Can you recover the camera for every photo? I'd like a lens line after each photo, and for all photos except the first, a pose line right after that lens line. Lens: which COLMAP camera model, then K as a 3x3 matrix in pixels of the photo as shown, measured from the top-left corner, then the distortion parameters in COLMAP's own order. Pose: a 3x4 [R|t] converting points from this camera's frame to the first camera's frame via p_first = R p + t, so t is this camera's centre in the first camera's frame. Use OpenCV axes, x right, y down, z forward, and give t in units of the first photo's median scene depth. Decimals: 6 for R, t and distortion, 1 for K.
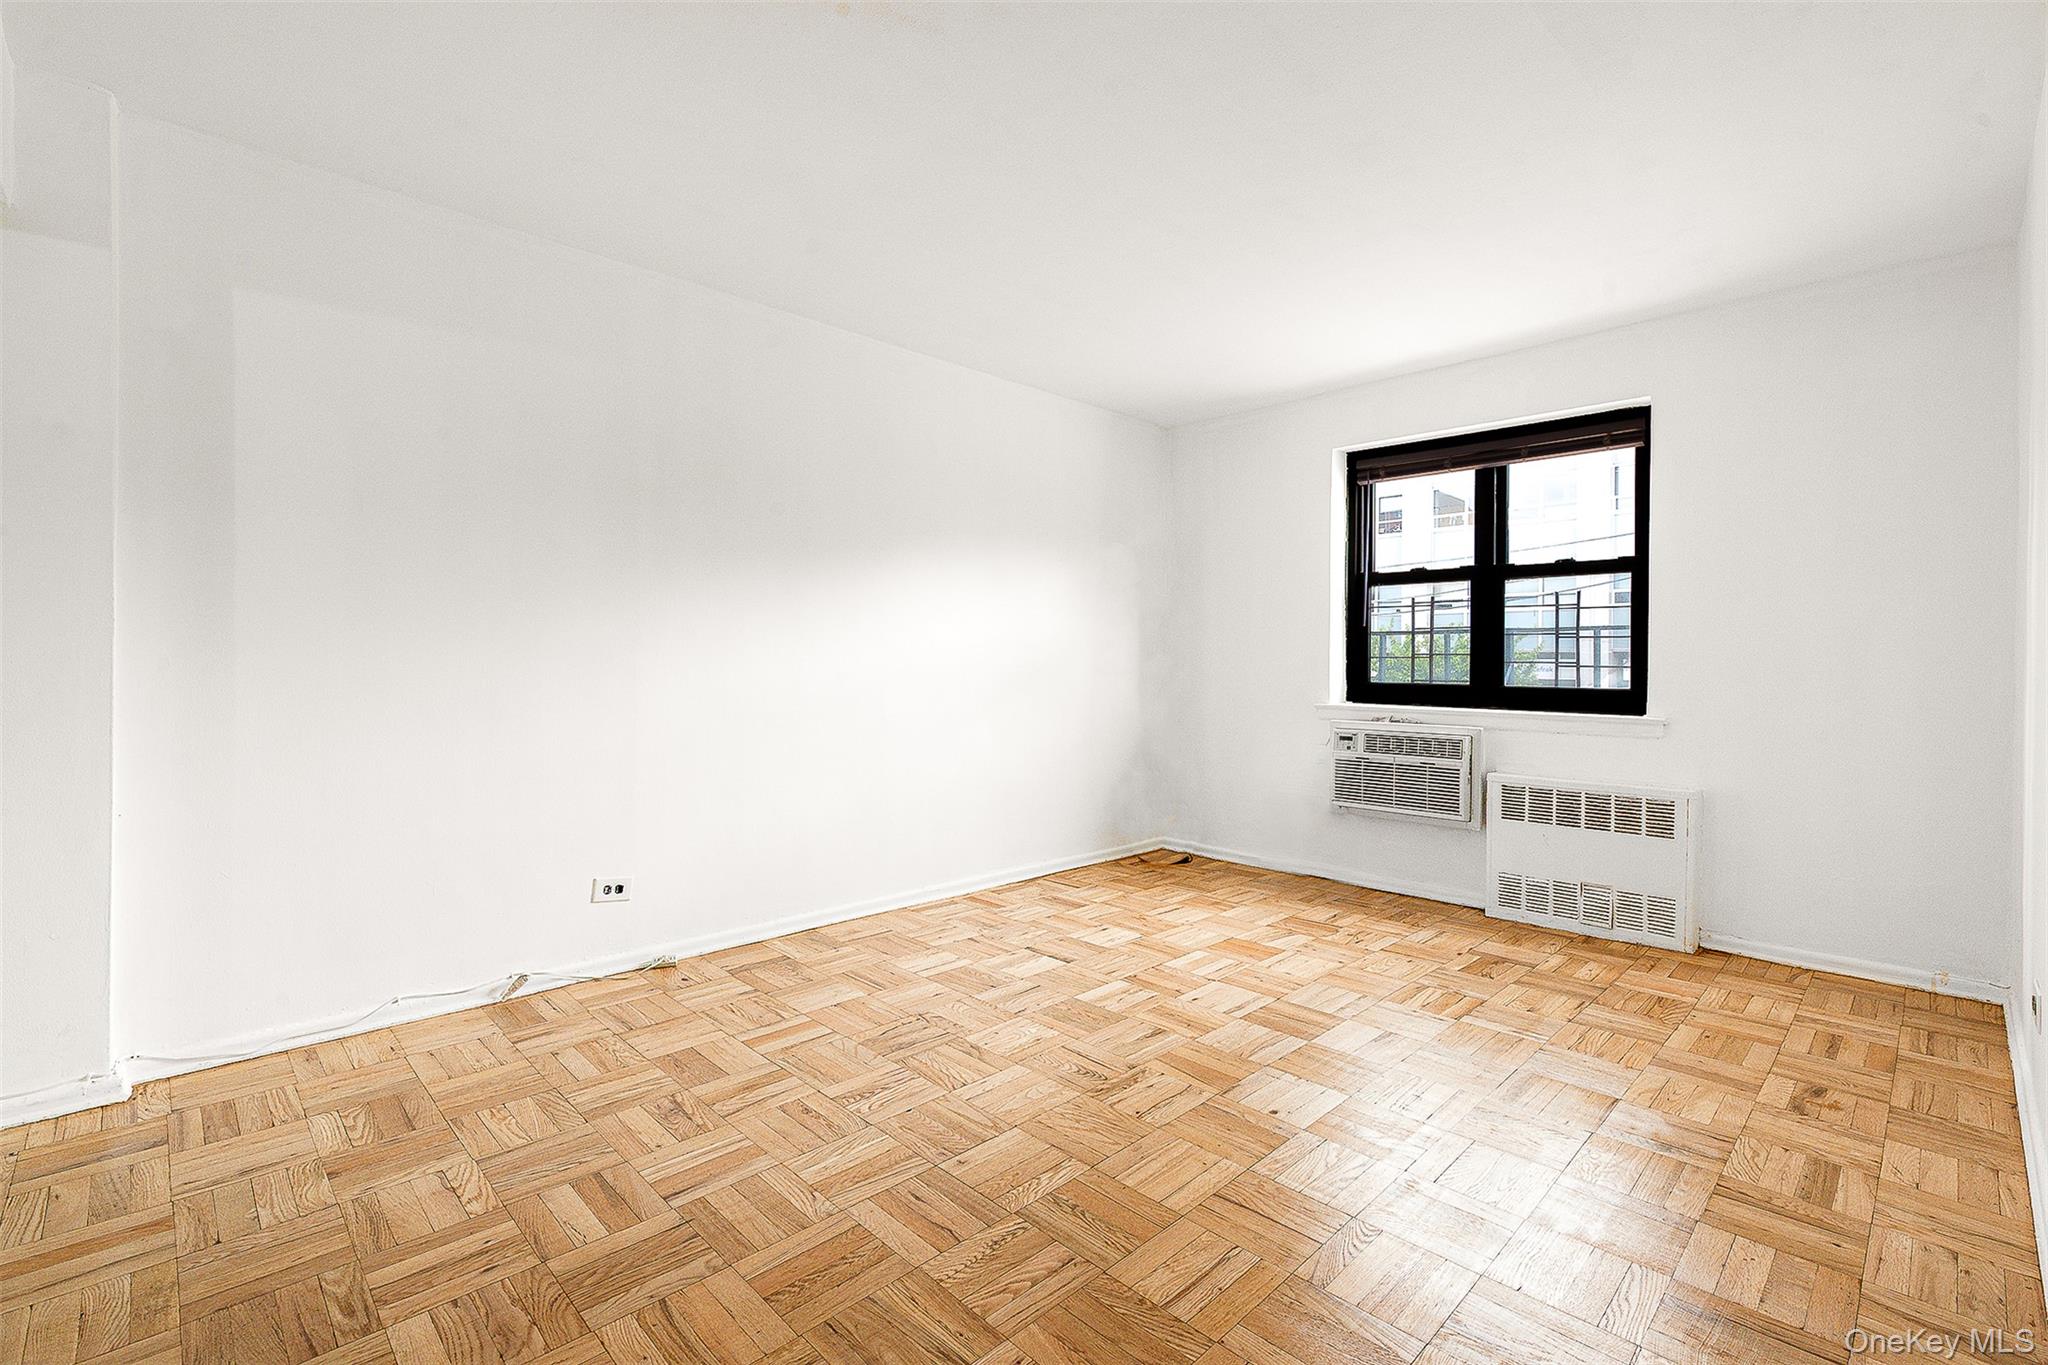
lens RADIAL K [[914.0, 0, 1022.2], [0, 914.0, 668.7], [0, 0, 1]] dist [-0.007841, -0.000876]
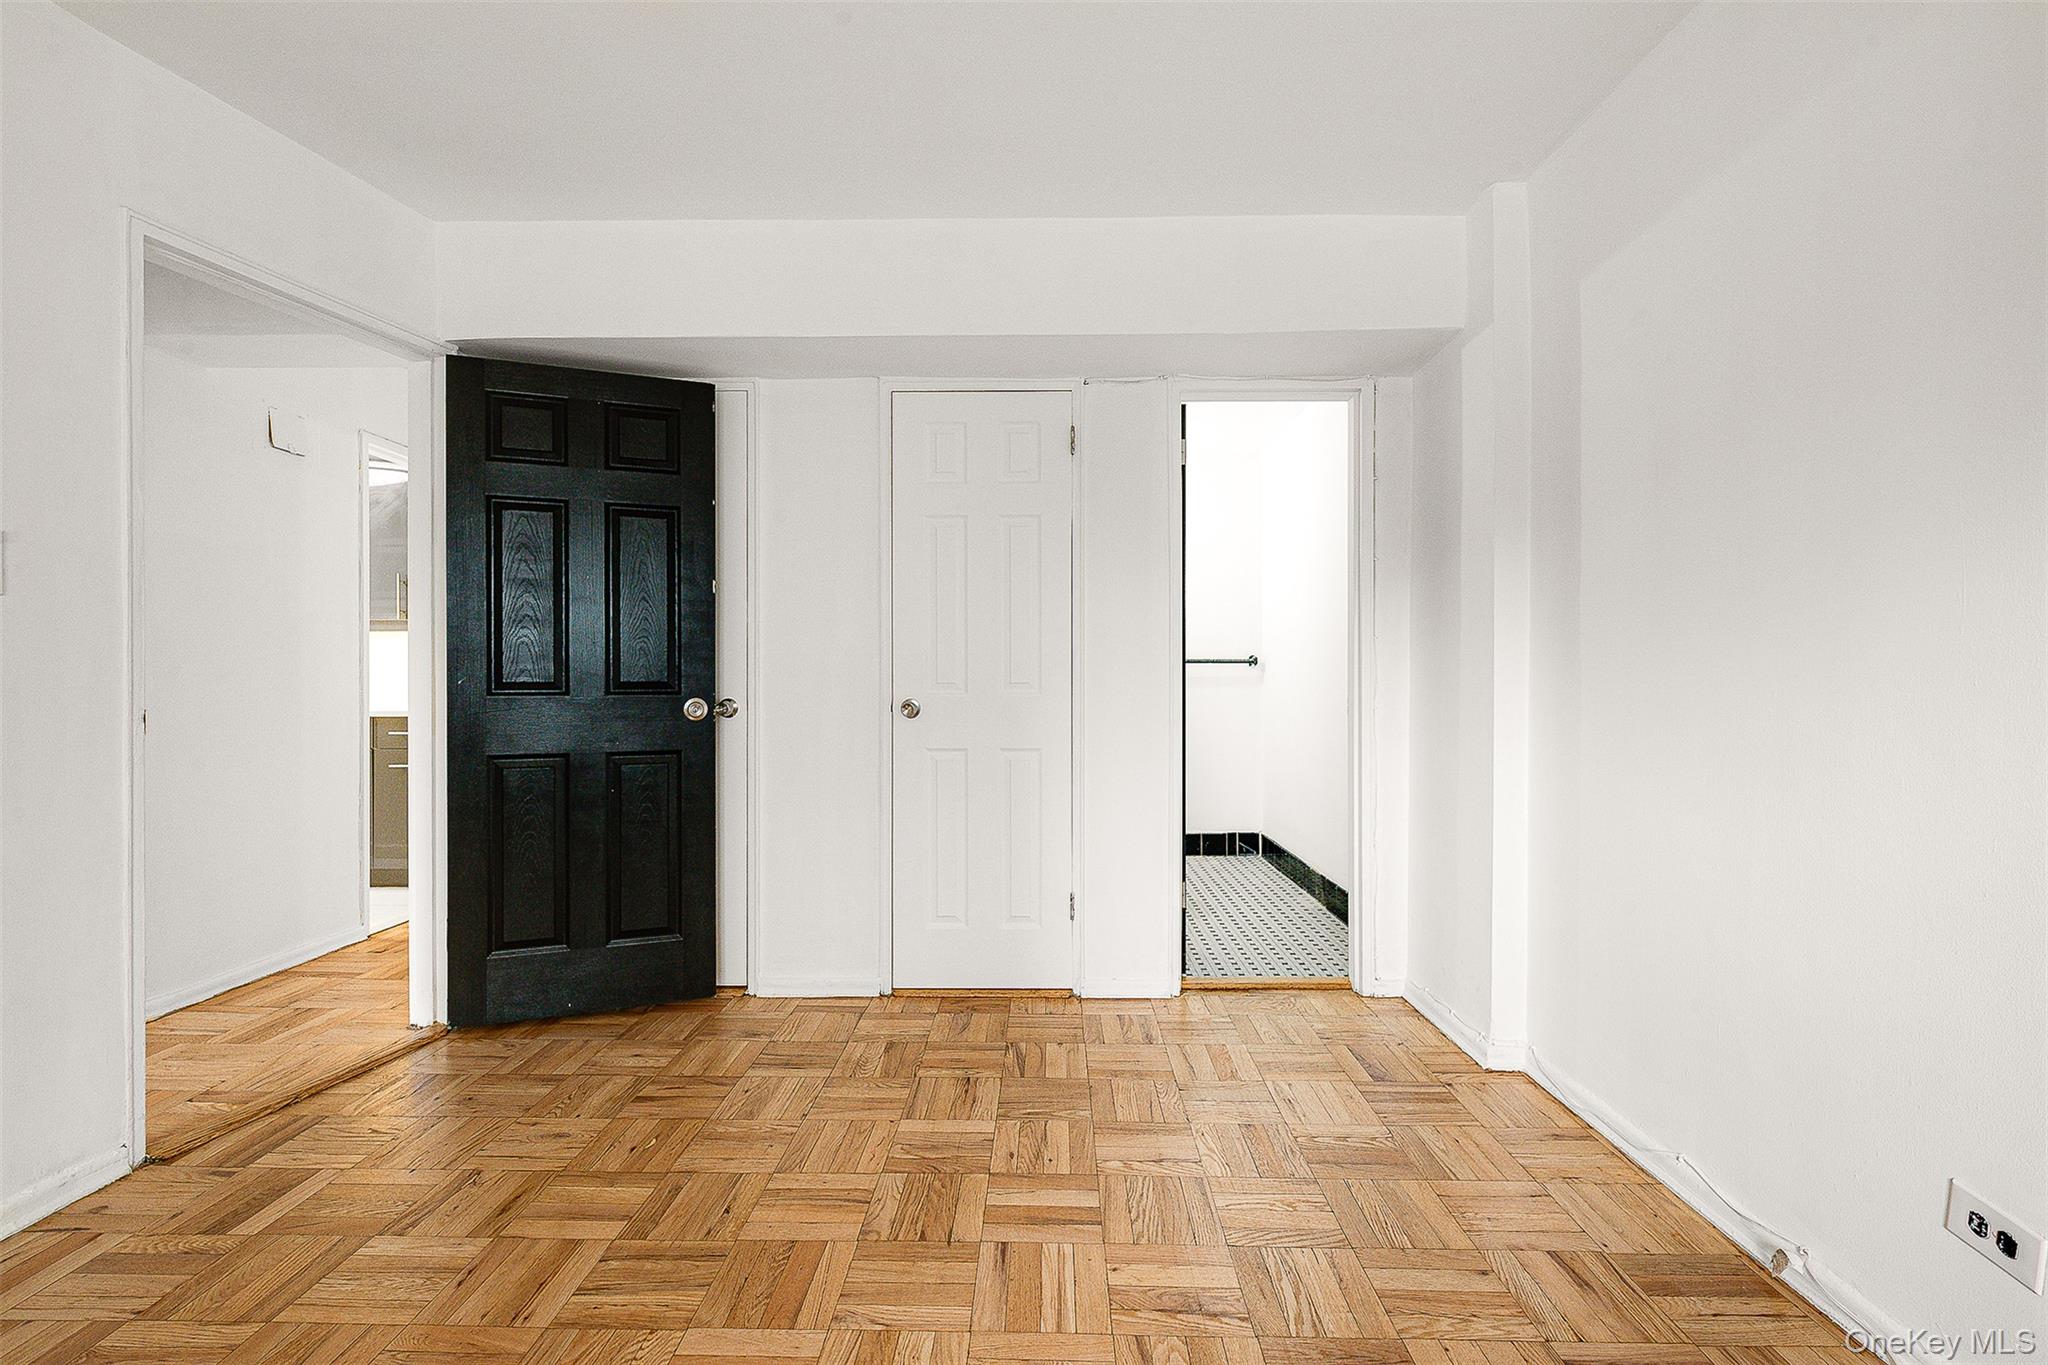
lens RADIAL K [[914.0, 0, 1022.2], [0, 914.0, 668.7], [0, 0, 1]] dist [-0.007841, -0.000876]
pose [[-0.719059, -0.014459, -0.694799, 0.268671], [-0.013472, 0.999886, -0.006866, -0.005095], [0.694819, 0.004423, -0.719171, 1.766514]]
